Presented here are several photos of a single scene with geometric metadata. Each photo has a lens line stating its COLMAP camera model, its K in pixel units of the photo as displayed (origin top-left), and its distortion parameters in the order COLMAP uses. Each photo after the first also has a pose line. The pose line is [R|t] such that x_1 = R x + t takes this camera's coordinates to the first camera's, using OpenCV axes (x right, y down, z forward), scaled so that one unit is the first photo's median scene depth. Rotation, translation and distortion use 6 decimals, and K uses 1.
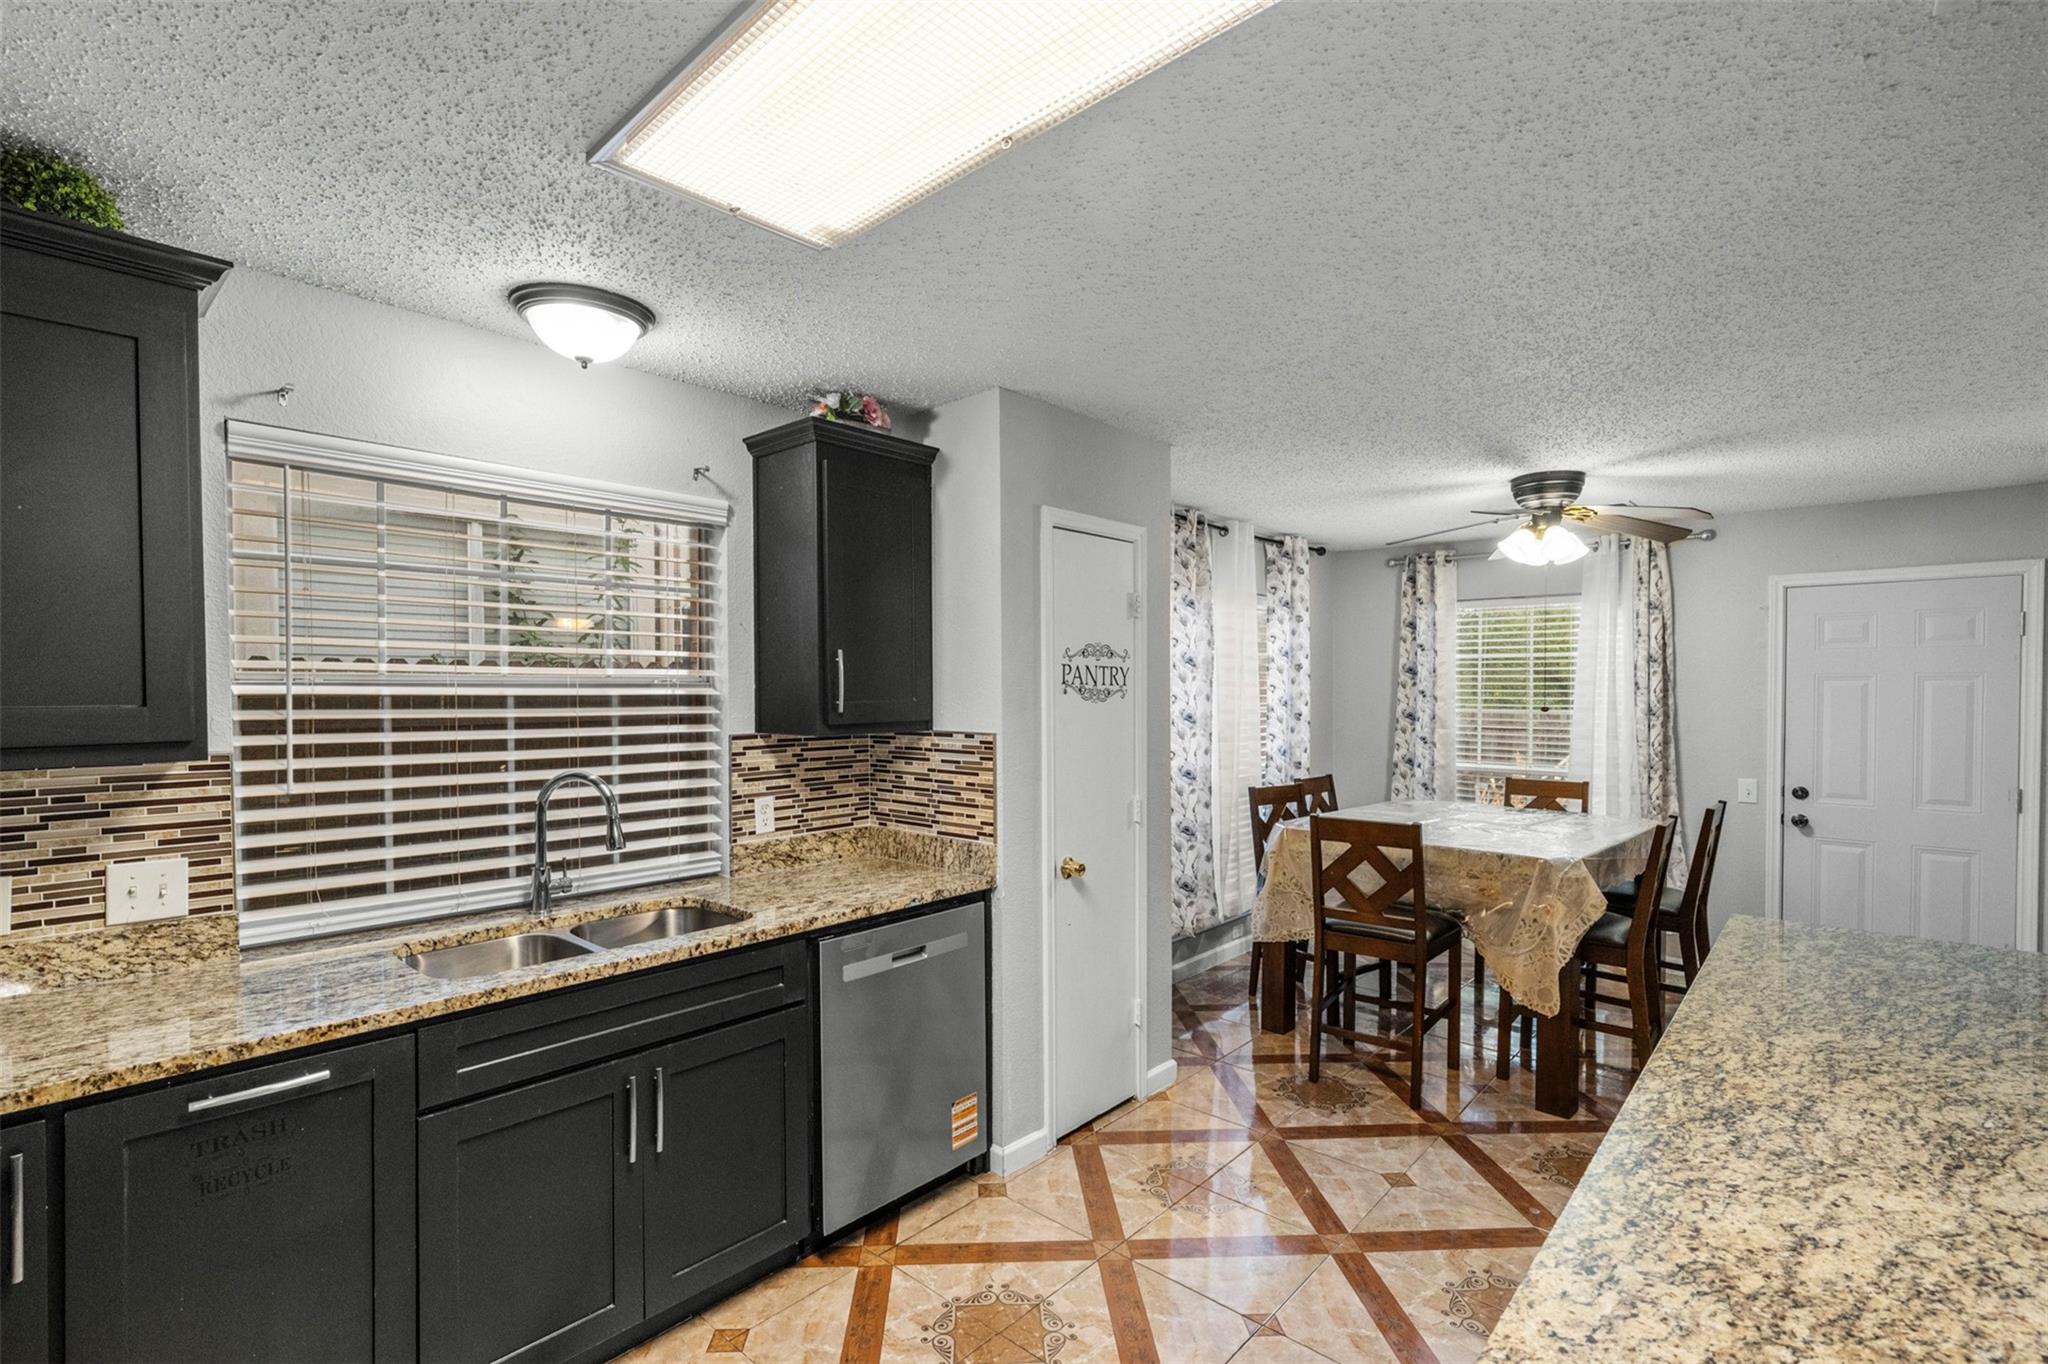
lens RADIAL K [[926.7, 0, 1000.2], [0, 926.7, 695.9], [0, 0, 1]] dist [-0.001560, 0.000209]
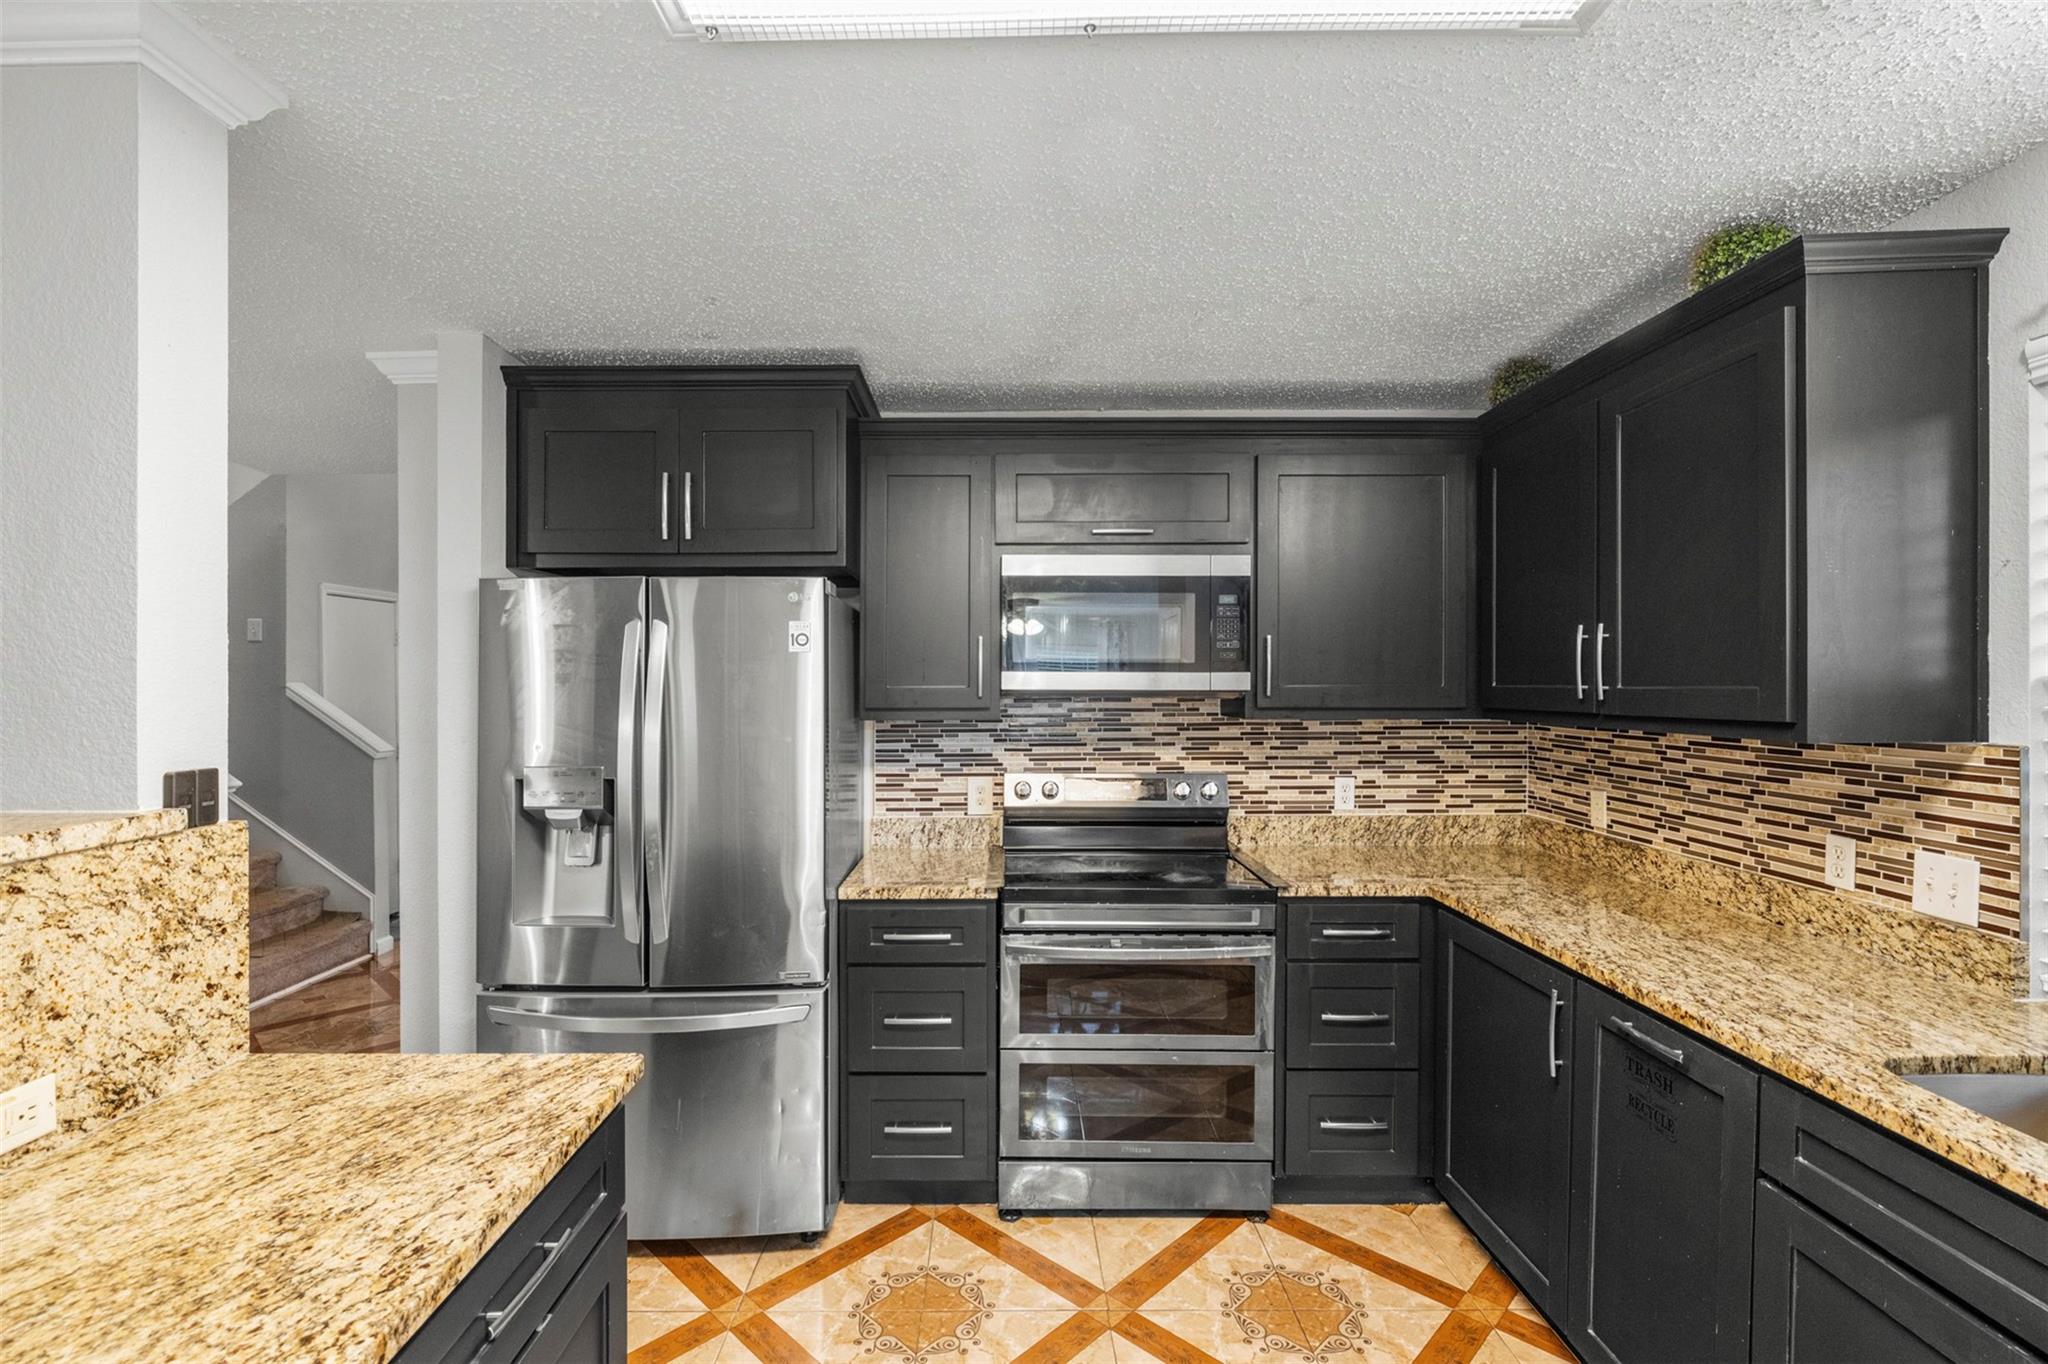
lens RADIAL K [[926.7, 0, 1005.1], [0, 926.7, 685.7], [0, 0, 1]] dist [-0.001560, 0.000209]
pose [[-0.724277, 0.008520, -0.689457, 0.282995], [0.000100, 0.999925, 0.012252, -0.002608], [0.689510, 0.008805, -0.724223, 0.711664]]
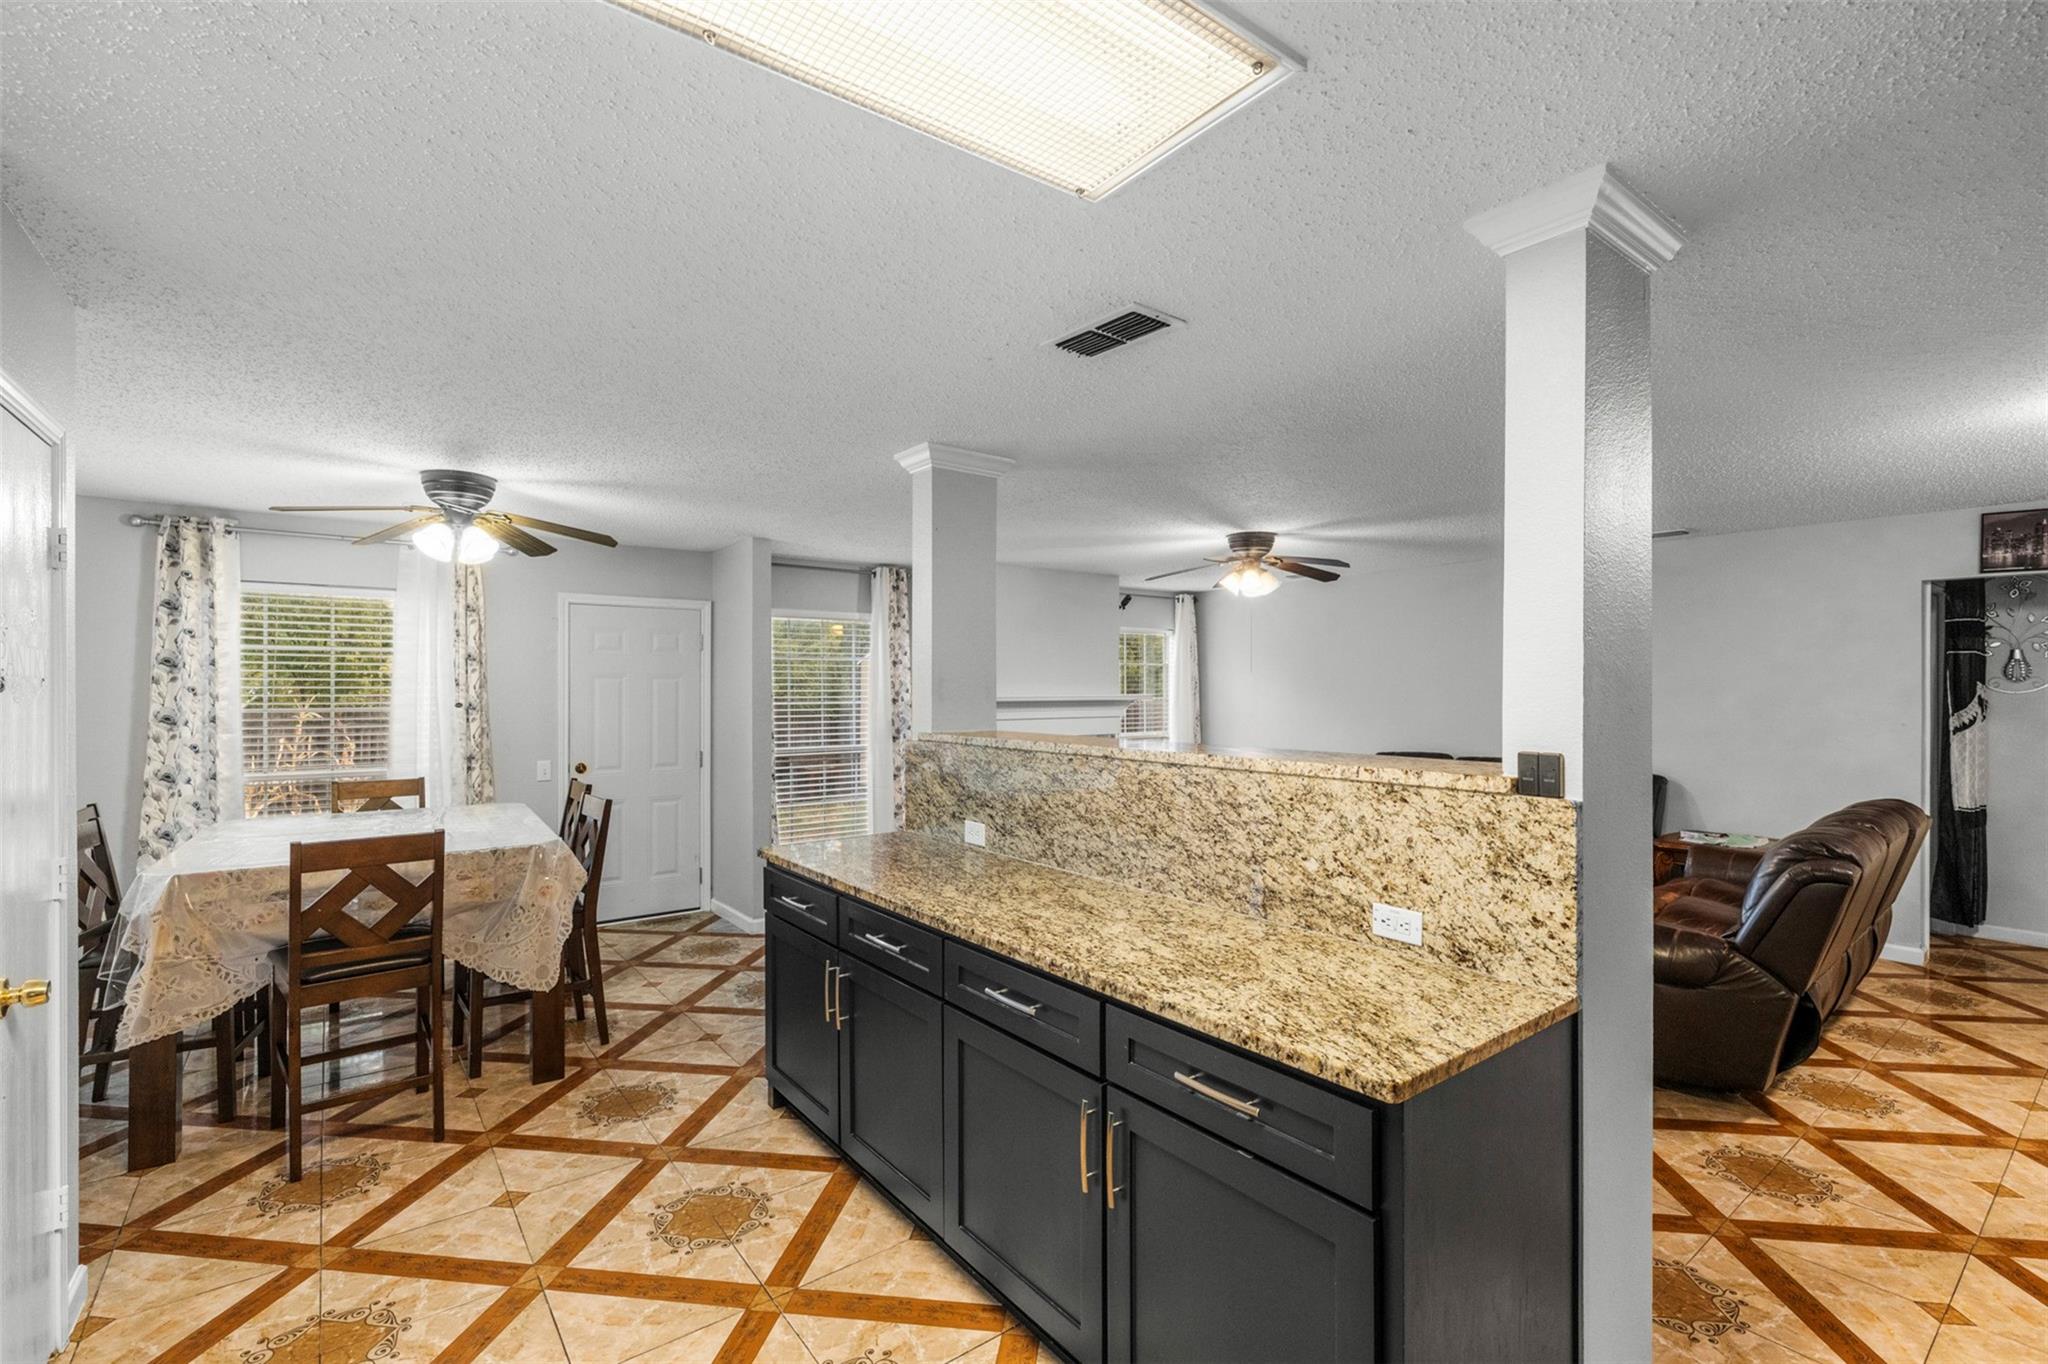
lens RADIAL K [[926.7, 0, 1014.6], [0, 926.7, 680.8], [0, 0, 1]] dist [-0.001560, 0.000209]
pose [[0.171991, 0.005341, 0.985084, -0.423154], [0.008161, 0.999943, -0.006847, -0.000765], [-0.985065, 0.009217, 0.171938, 0.319325]]
